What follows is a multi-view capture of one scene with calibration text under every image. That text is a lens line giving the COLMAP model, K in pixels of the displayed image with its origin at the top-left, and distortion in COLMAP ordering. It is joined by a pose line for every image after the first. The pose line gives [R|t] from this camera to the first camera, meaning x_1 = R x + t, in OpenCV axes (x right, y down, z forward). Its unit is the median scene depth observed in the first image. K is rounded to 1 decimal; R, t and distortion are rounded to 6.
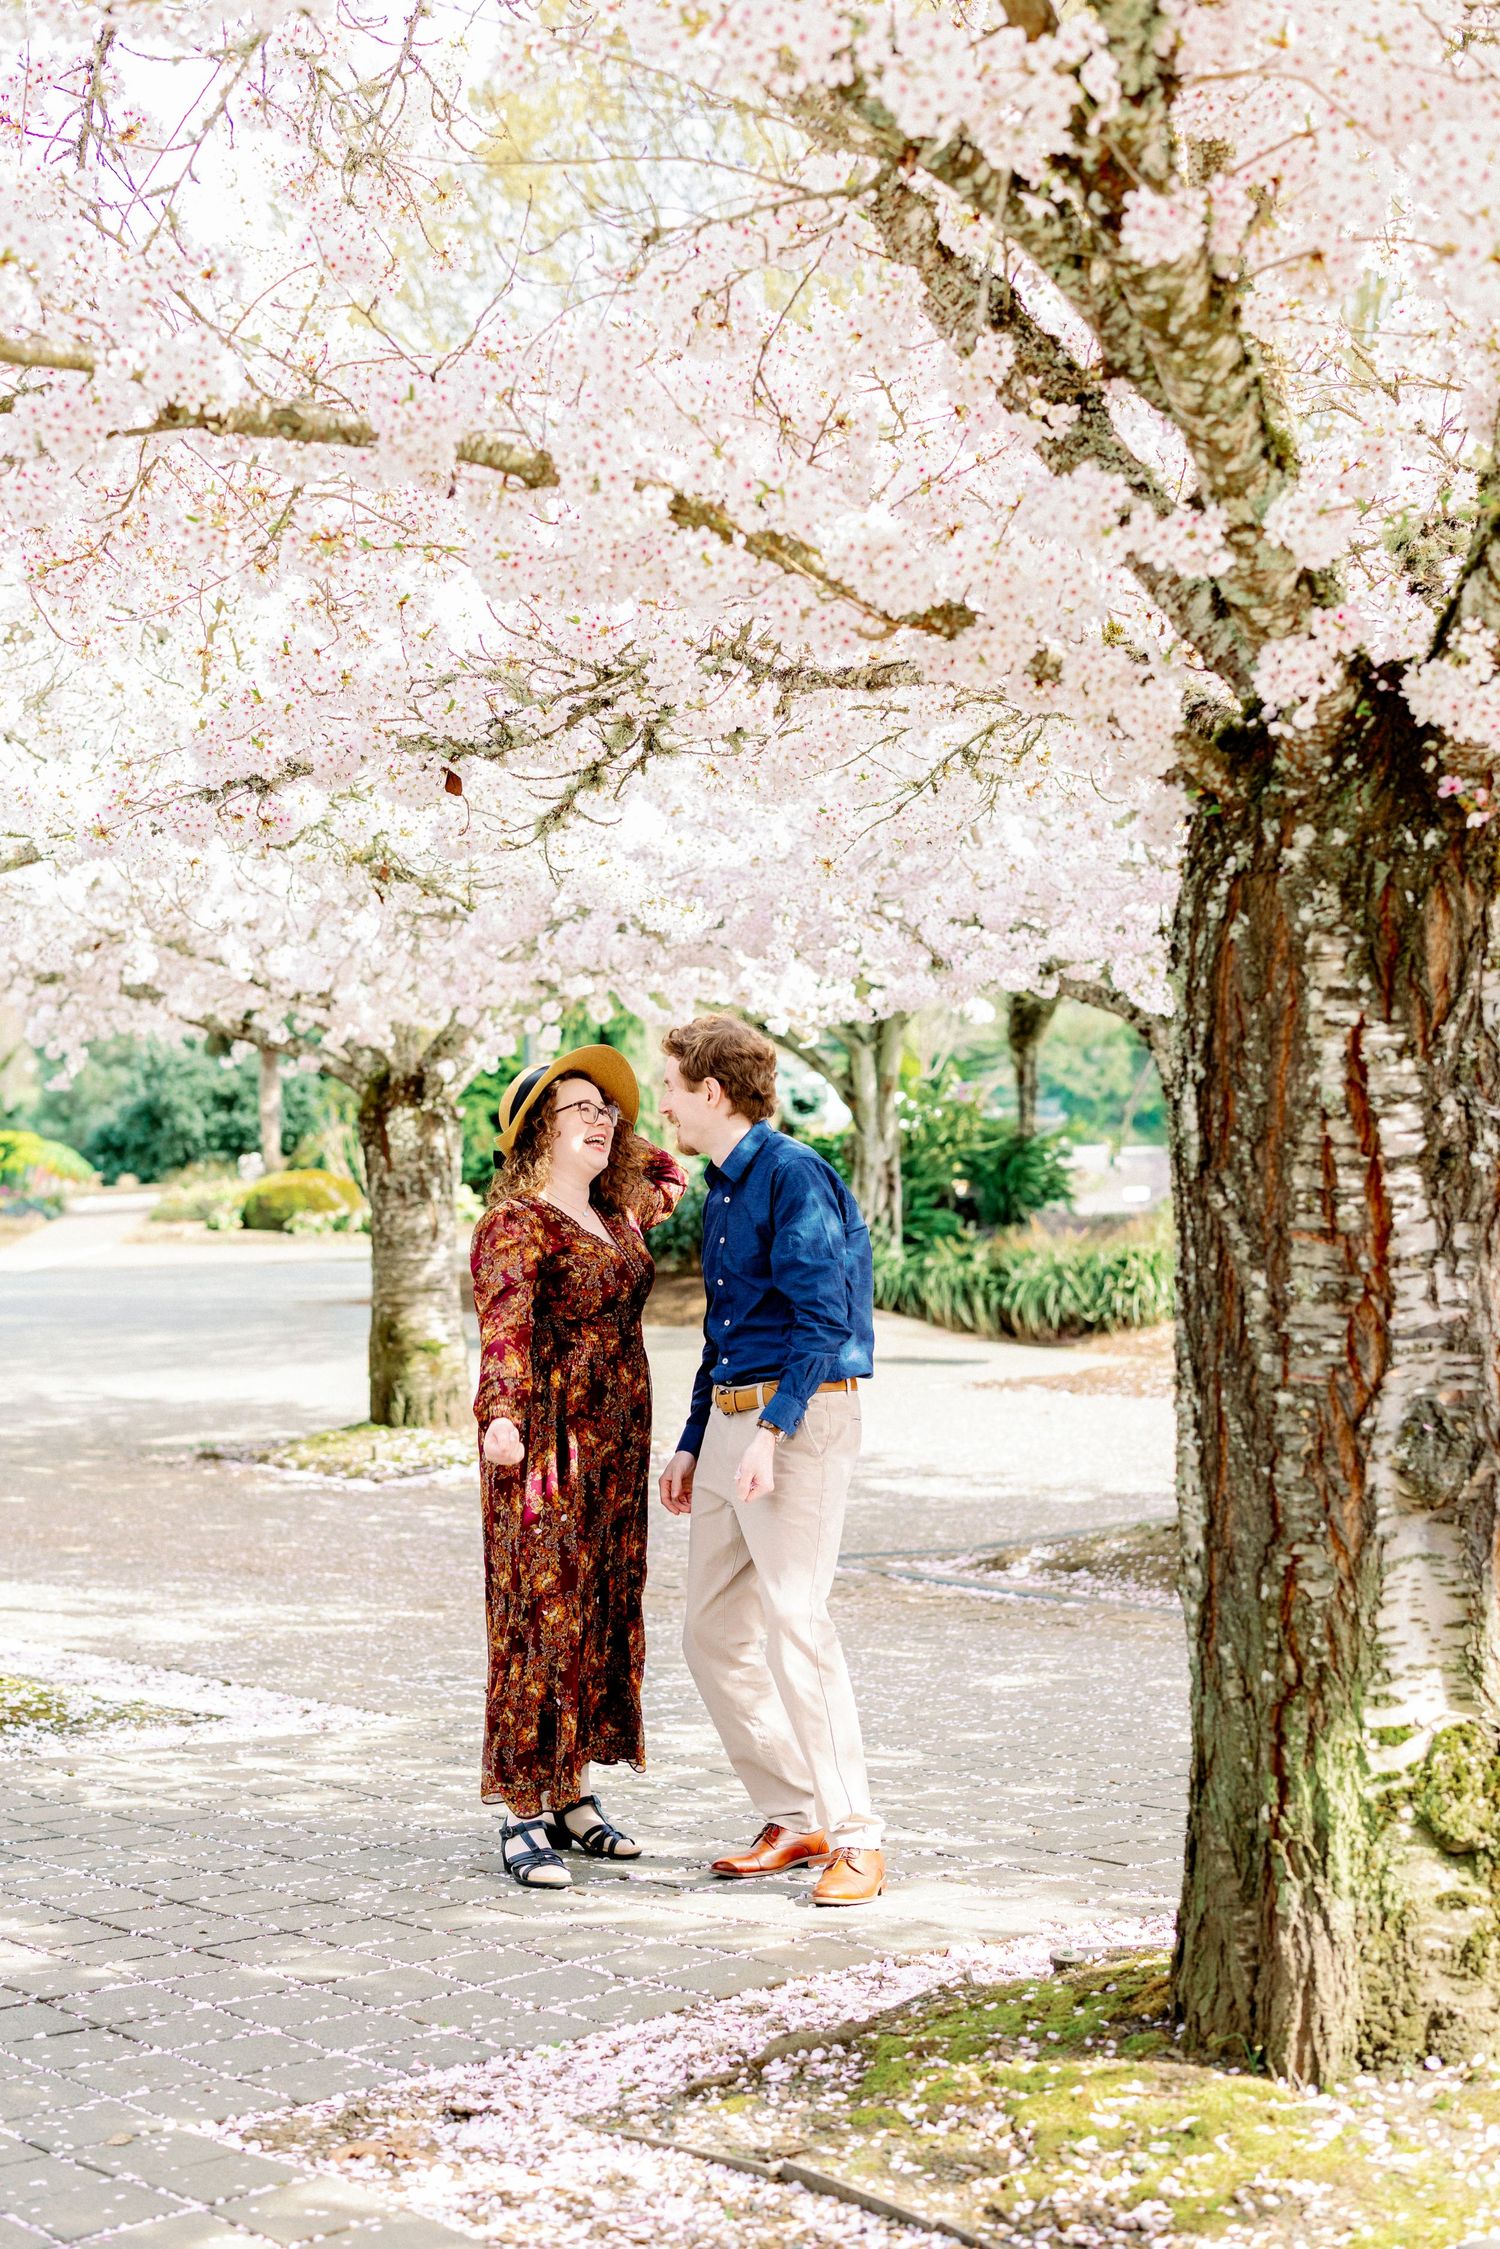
lens RADIAL K [[3208.1, 0, 754.7], [0, 3208.1, 1114.7], [0, 0, 1]] dist [-0.011710, 0.021250]
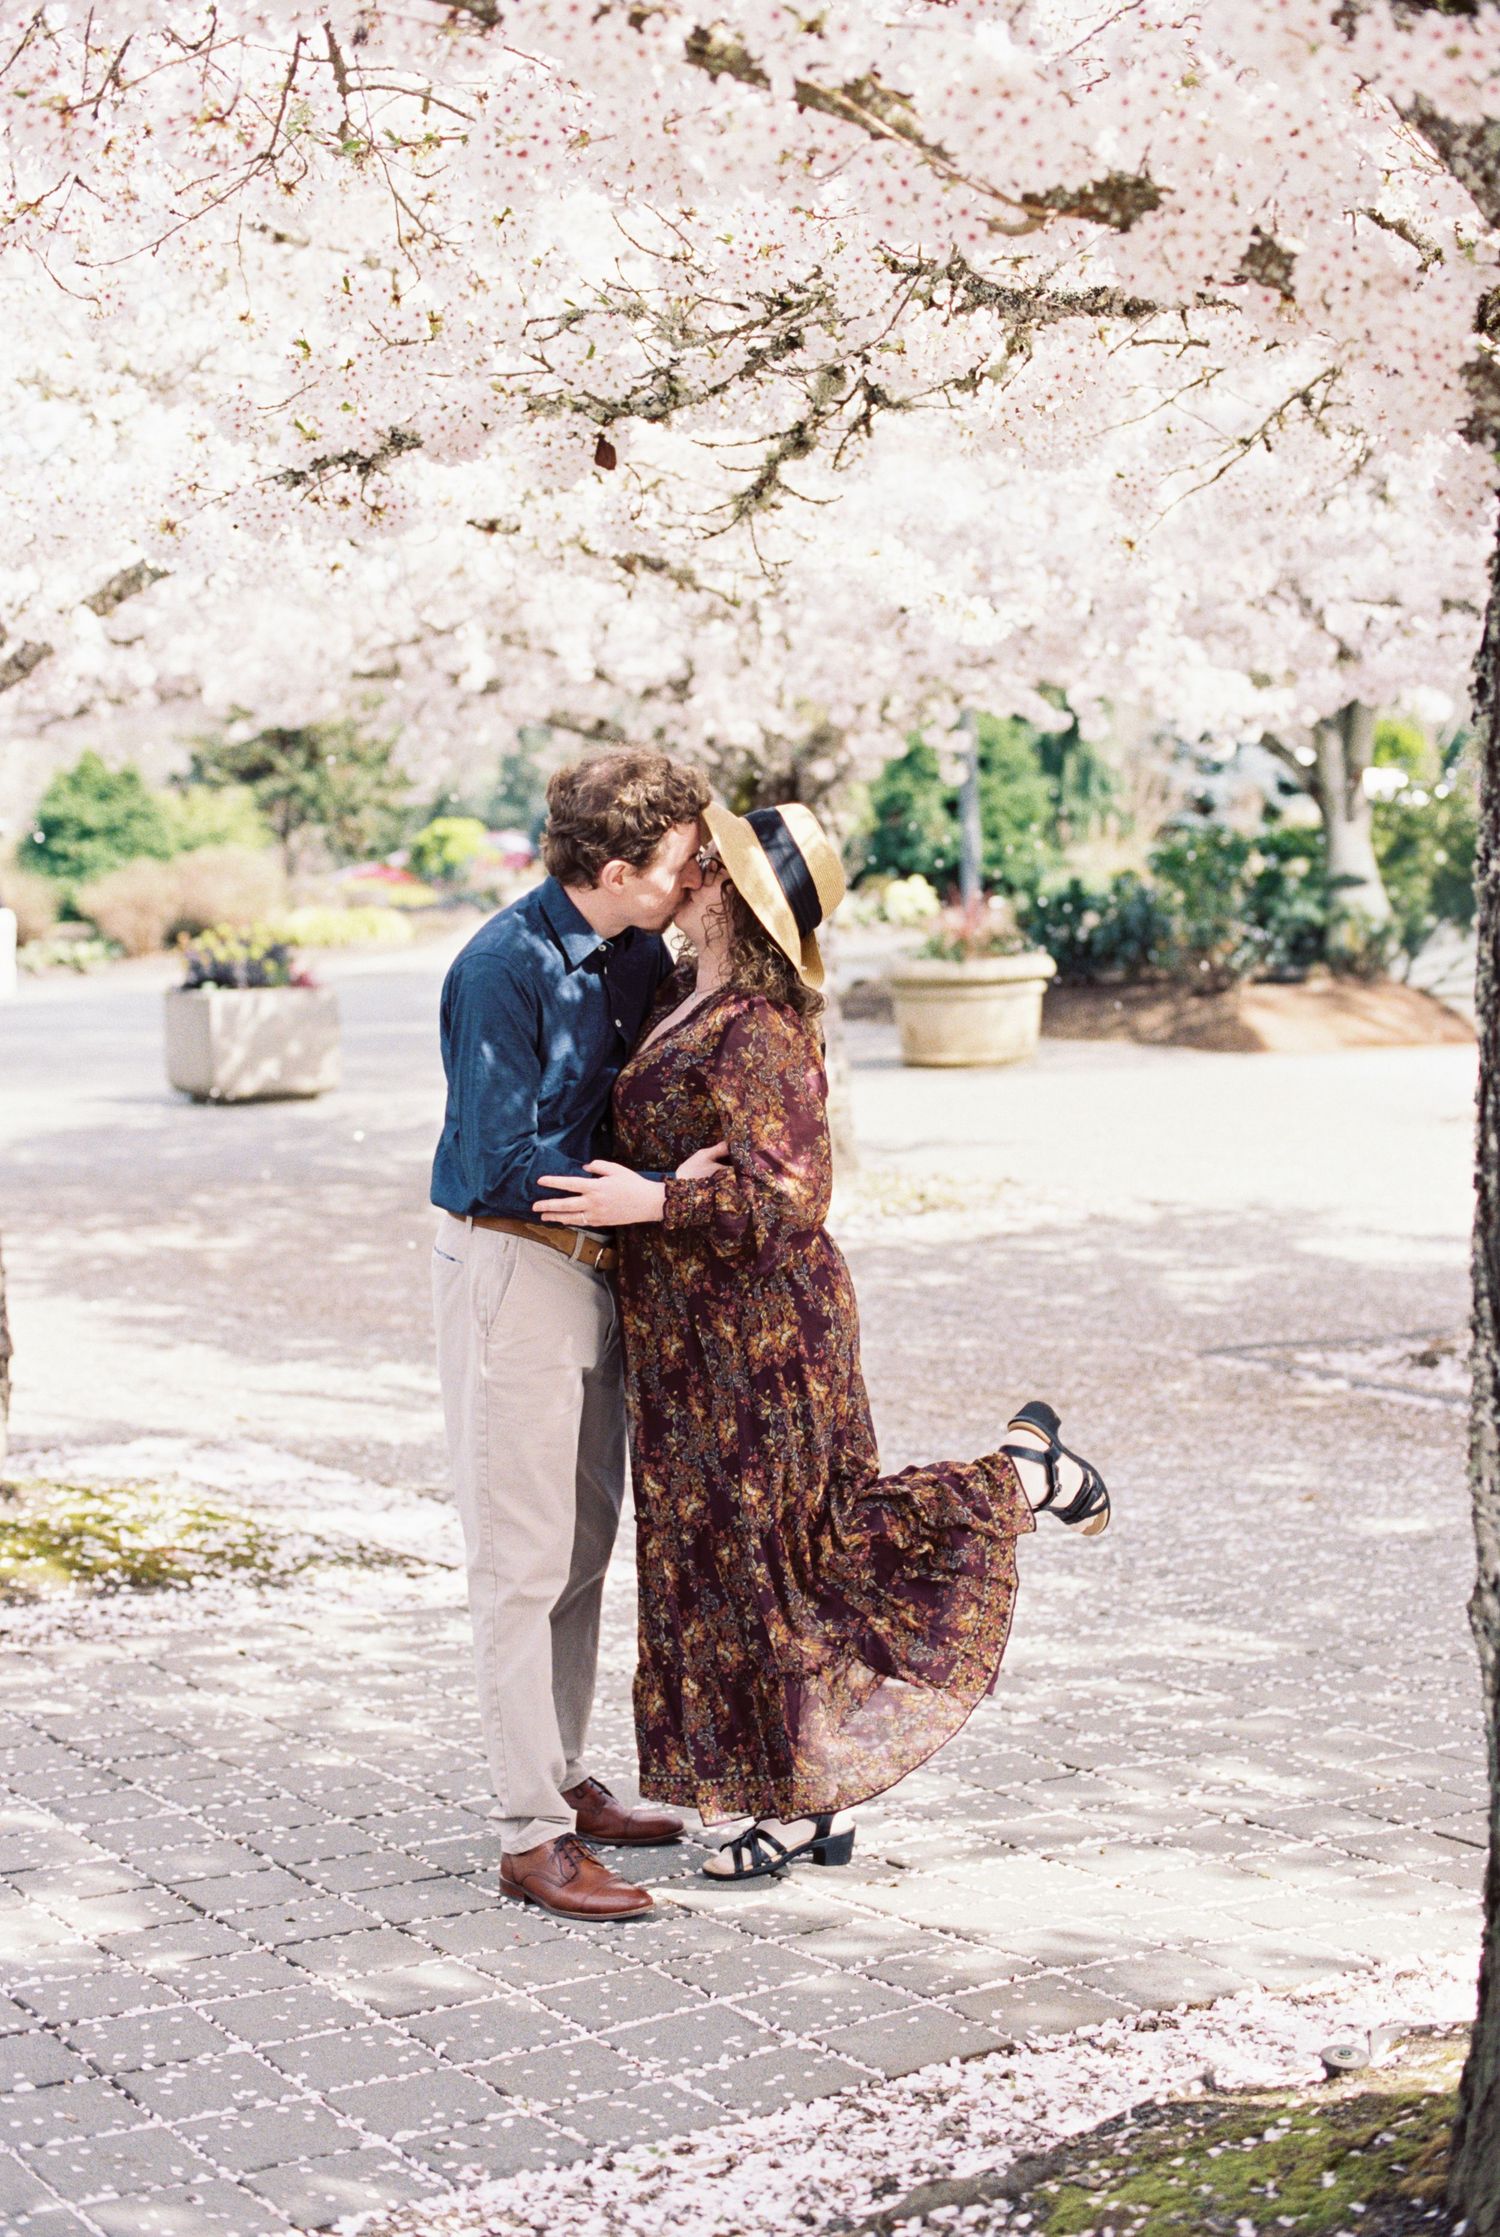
lens RADIAL K [[3389.5, 0, 754.5], [0, 3389.5, 1057.7], [0, 0, 1]] dist [-0.141419, 0.008111]
pose [[0.989194, 0.001725, -0.146605, 0.071597], [0.009804, 0.996914, 0.077885, -0.025687], [0.146287, -0.078480, 0.986124, 0.232665]]
